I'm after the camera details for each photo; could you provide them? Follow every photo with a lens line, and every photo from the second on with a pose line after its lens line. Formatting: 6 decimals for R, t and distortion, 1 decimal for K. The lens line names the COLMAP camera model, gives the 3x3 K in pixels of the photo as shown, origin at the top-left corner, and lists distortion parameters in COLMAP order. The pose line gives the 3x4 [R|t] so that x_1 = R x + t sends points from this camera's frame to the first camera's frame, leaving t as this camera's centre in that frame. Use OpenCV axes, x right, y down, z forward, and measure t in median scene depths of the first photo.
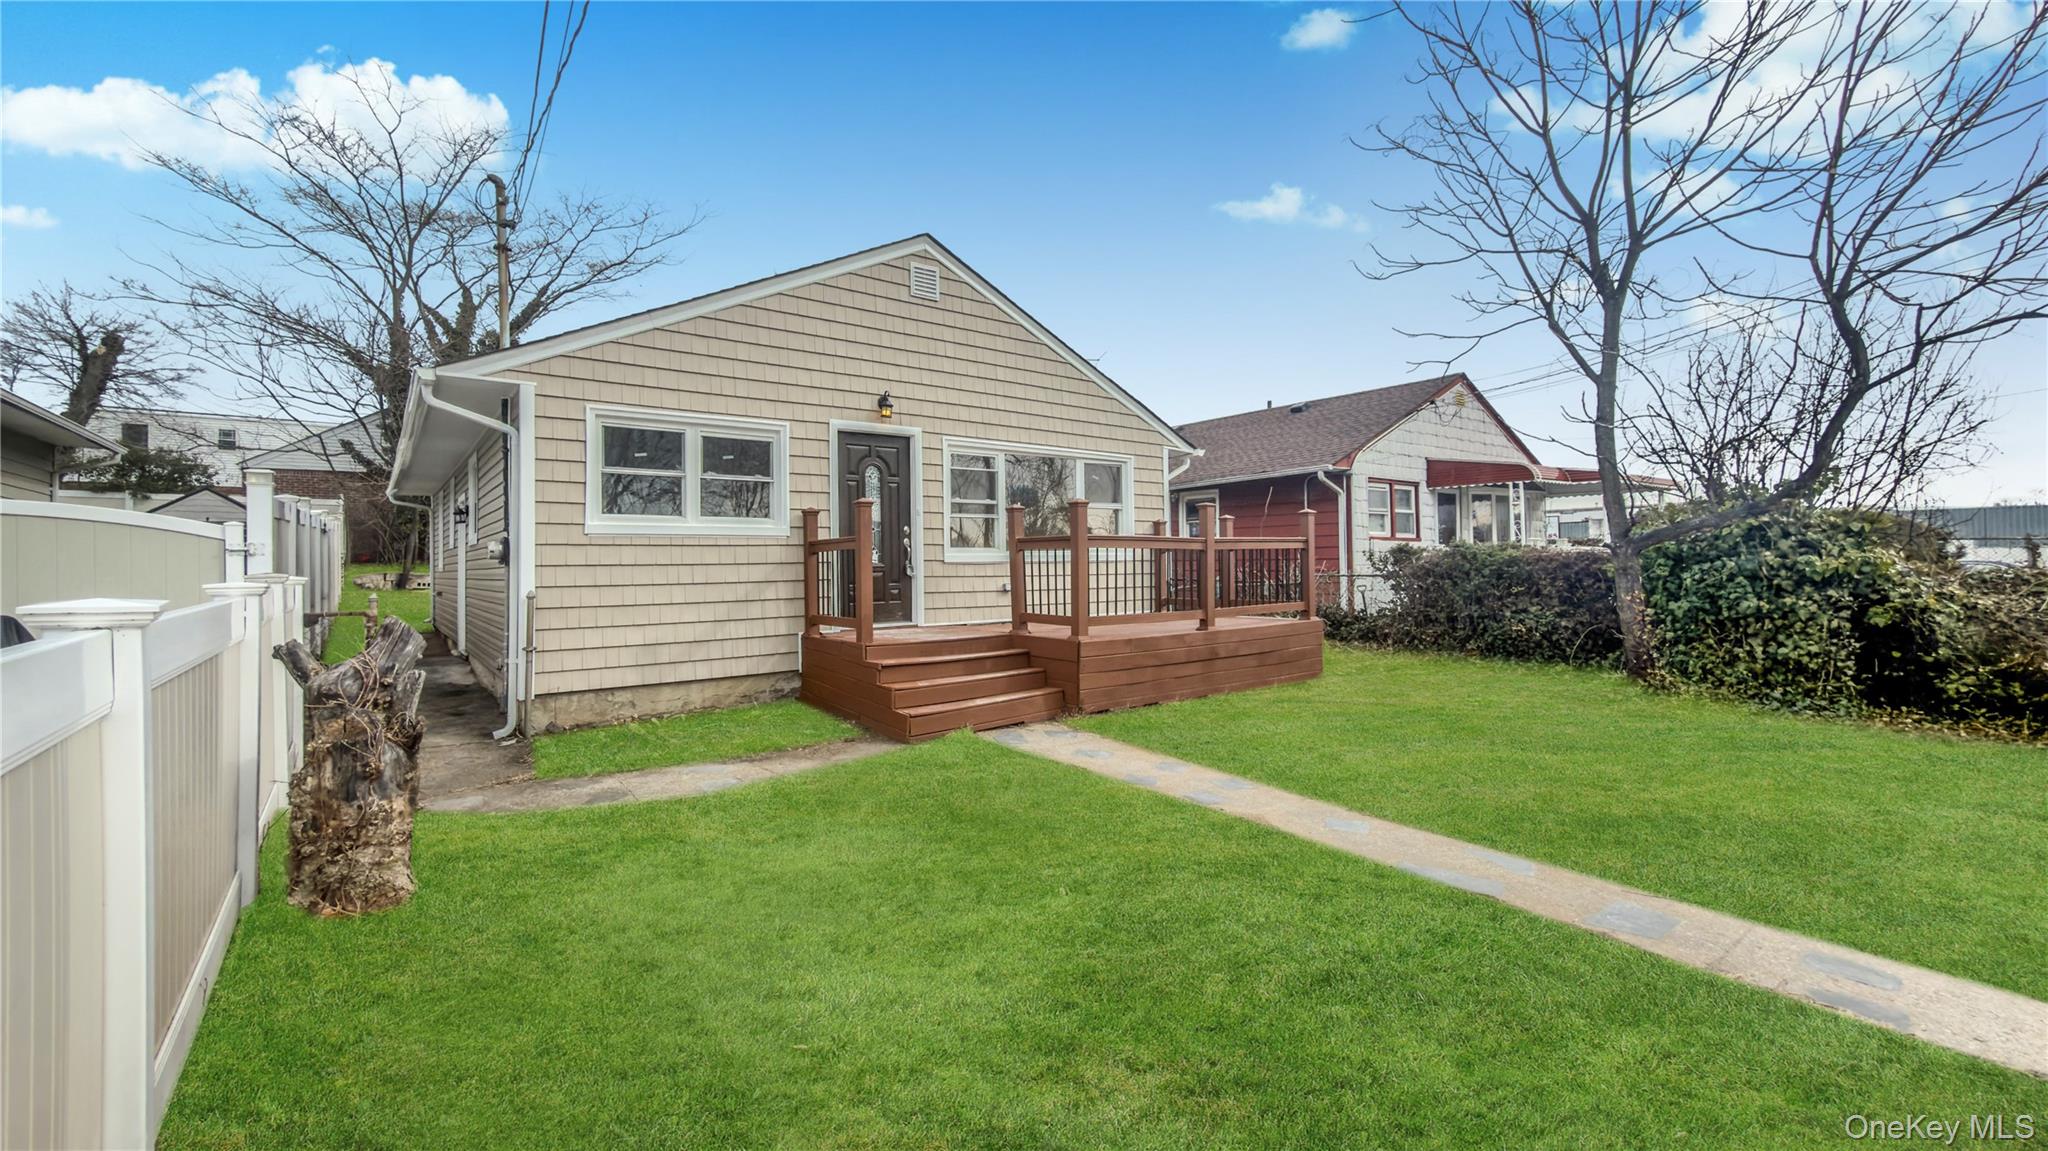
lens RADIAL K [[823.5, 0, 1023.3], [0, 823.5, 583.1], [0, 0, 1]] dist [0.001100, -0.000323]
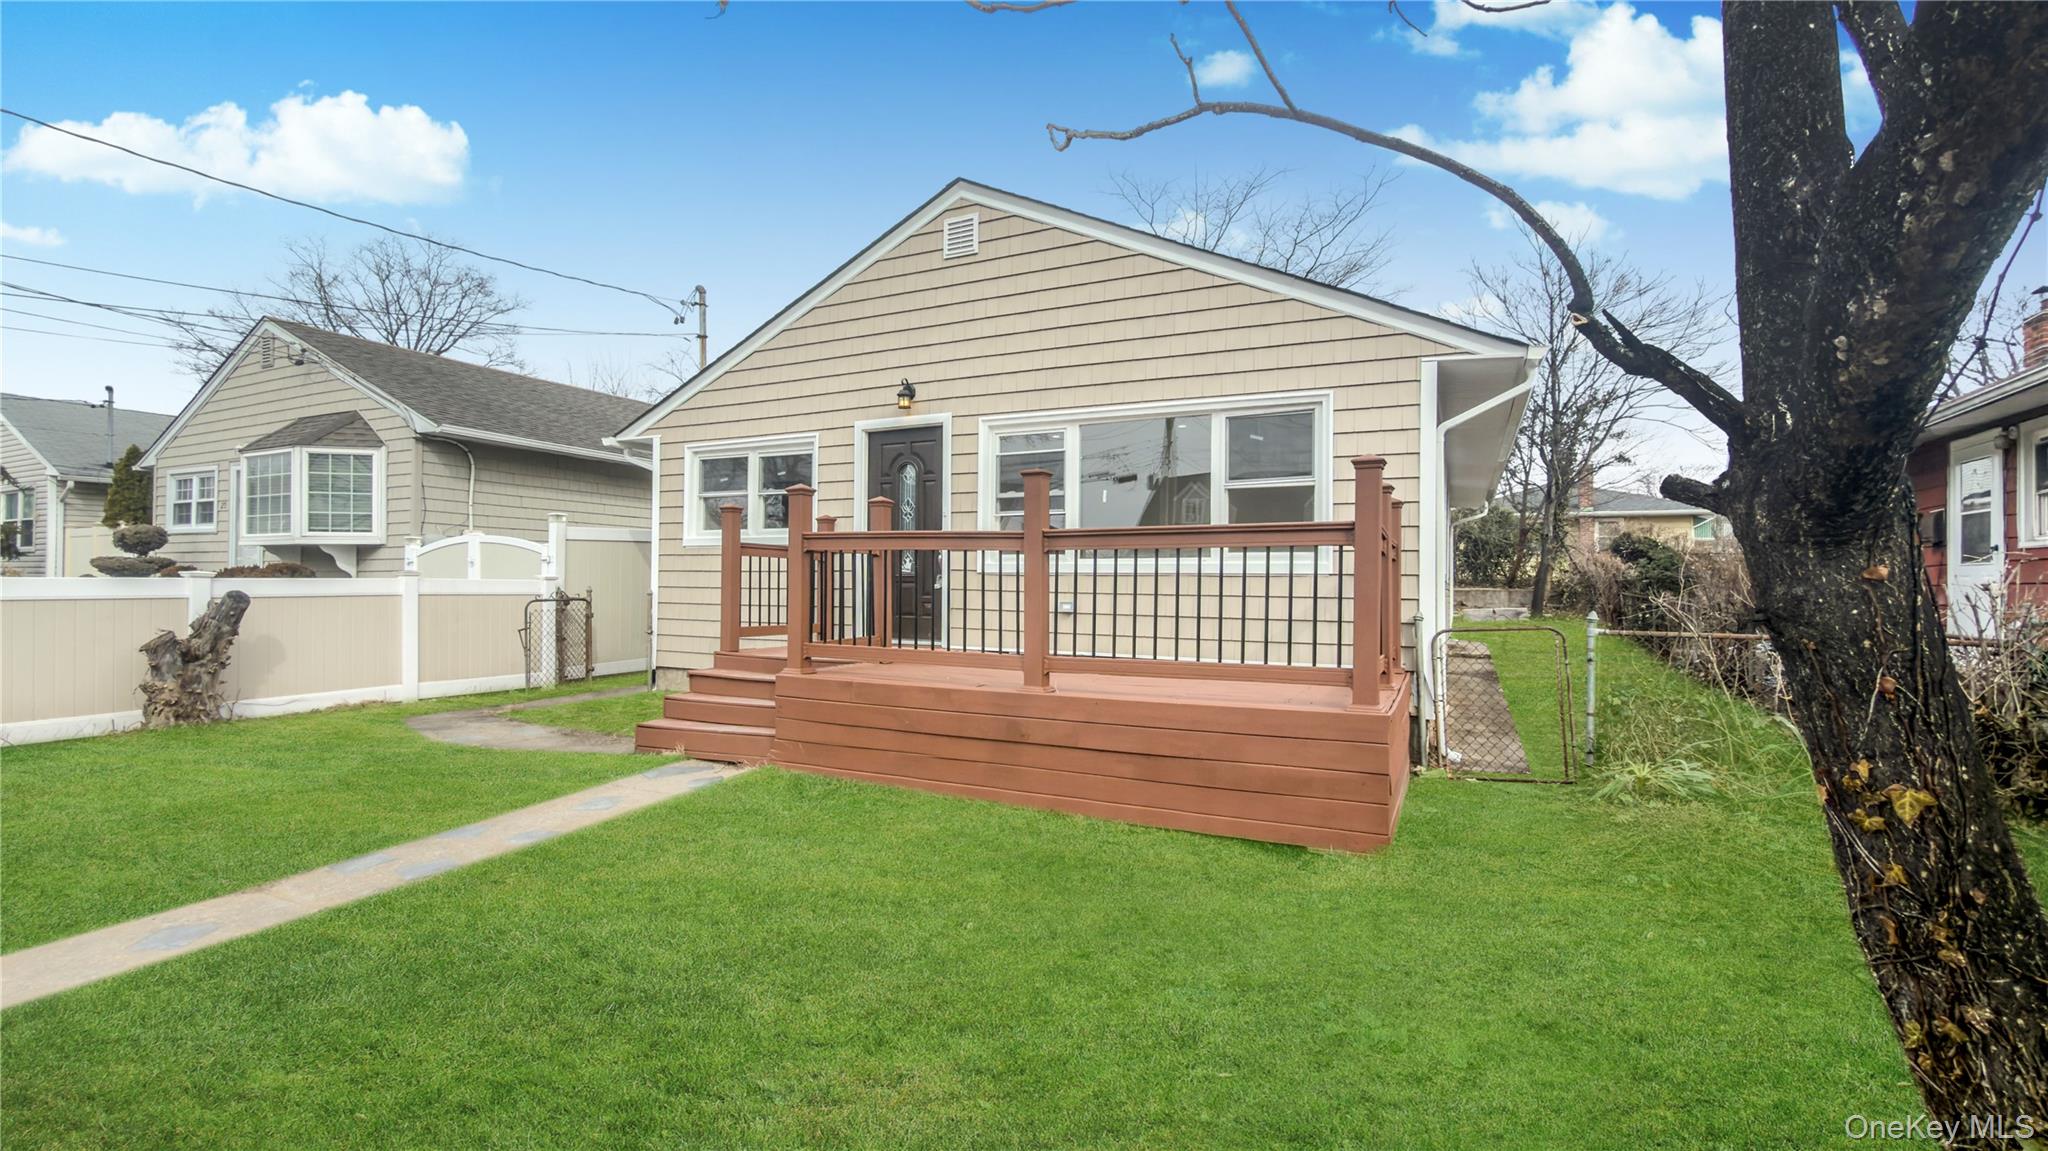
lens RADIAL K [[823.5, 0, 1023.3], [0, 823.5, 583.1], [0, 0, 1]] dist [0.001100, -0.000323]
pose [[0.469563, 0.019495, -0.882684, 0.675903], [-0.034187, 0.999408, 0.003886, -0.020746], [0.882237, 0.028352, 0.469951, 0.695966]]
